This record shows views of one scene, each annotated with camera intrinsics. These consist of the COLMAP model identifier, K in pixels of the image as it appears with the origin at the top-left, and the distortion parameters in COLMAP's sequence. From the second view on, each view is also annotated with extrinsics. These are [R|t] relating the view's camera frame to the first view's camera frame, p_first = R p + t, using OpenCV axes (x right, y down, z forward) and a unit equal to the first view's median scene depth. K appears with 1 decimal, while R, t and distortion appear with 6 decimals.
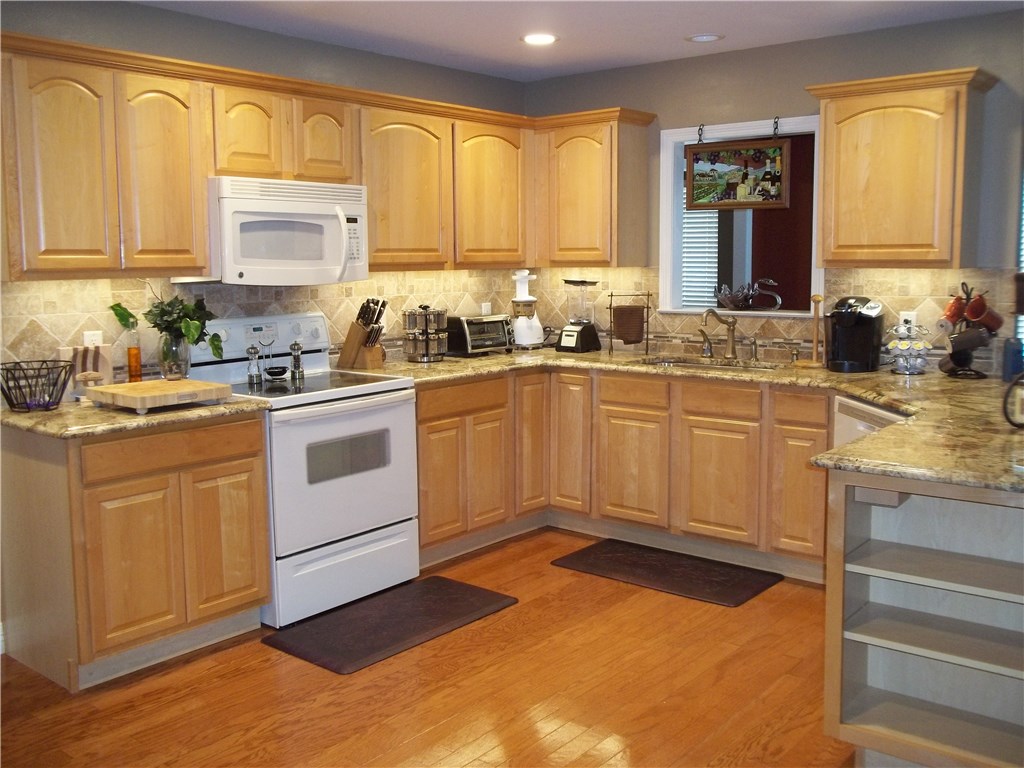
lens RADIAL K [[1004.0, 0, 512.9], [0, 1004.0, 382.0], [0, 0, 1]] dist [-0.000917, 0.000000]
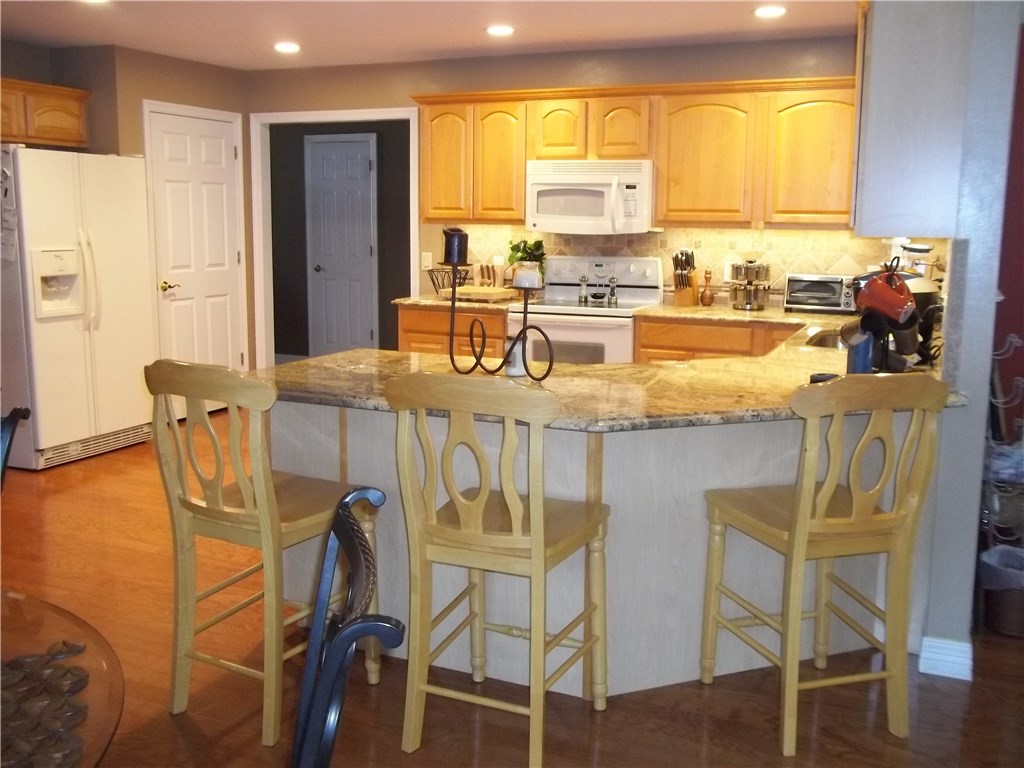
lens RADIAL K [[1004.0, 0, 513.5], [0, 1004.0, 381.9], [0, 0, 1]] dist [-0.000917, 0.000000]
pose [[0.248827, 0.171487, -0.953246, 1.093820], [-0.134244, 0.980808, 0.141404, -0.075697], [0.959200, 0.092782, 0.267072, 0.522723]]
